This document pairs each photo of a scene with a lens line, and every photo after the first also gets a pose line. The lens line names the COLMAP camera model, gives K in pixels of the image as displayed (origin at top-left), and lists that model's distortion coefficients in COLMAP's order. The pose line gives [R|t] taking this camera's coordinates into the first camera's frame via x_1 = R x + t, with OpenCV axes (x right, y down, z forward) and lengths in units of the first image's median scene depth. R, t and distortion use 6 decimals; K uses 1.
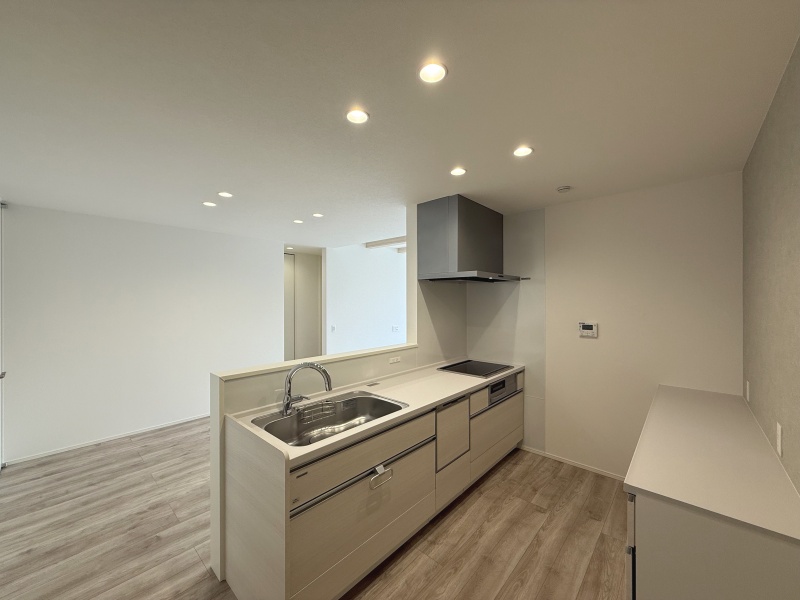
lens RADIAL K [[318.5, 0, 398.2], [0, 318.5, 299.1], [0, 0, 1]] dist [0.001084, -0.000021]
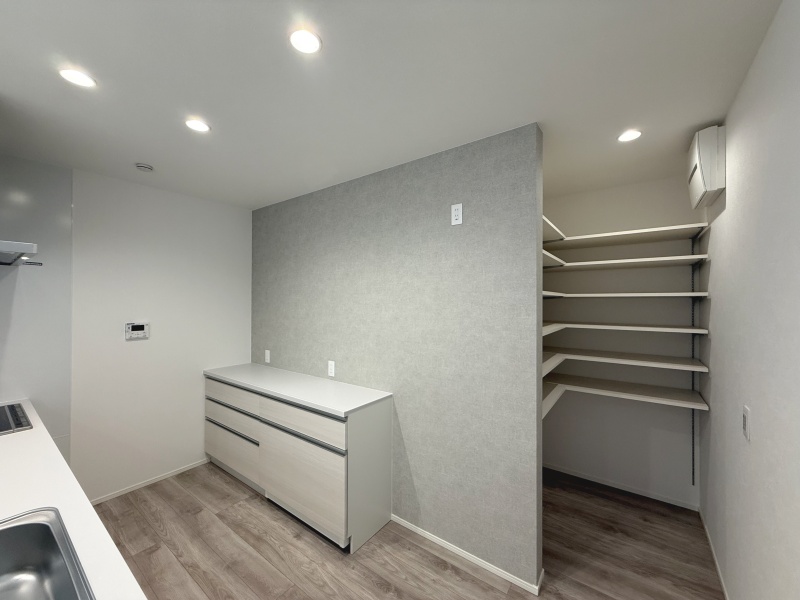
lens RADIAL K [[319.4, 0, 398.0], [0, 319.4, 299.3], [0, 0, 1]] dist [0.001358, -0.000090]
pose [[-0.099511, 0.005577, 0.995021, -0.371195], [-0.001695, 0.999982, -0.005774, 0.012903], [-0.995035, -0.002261, -0.099500, 0.374577]]
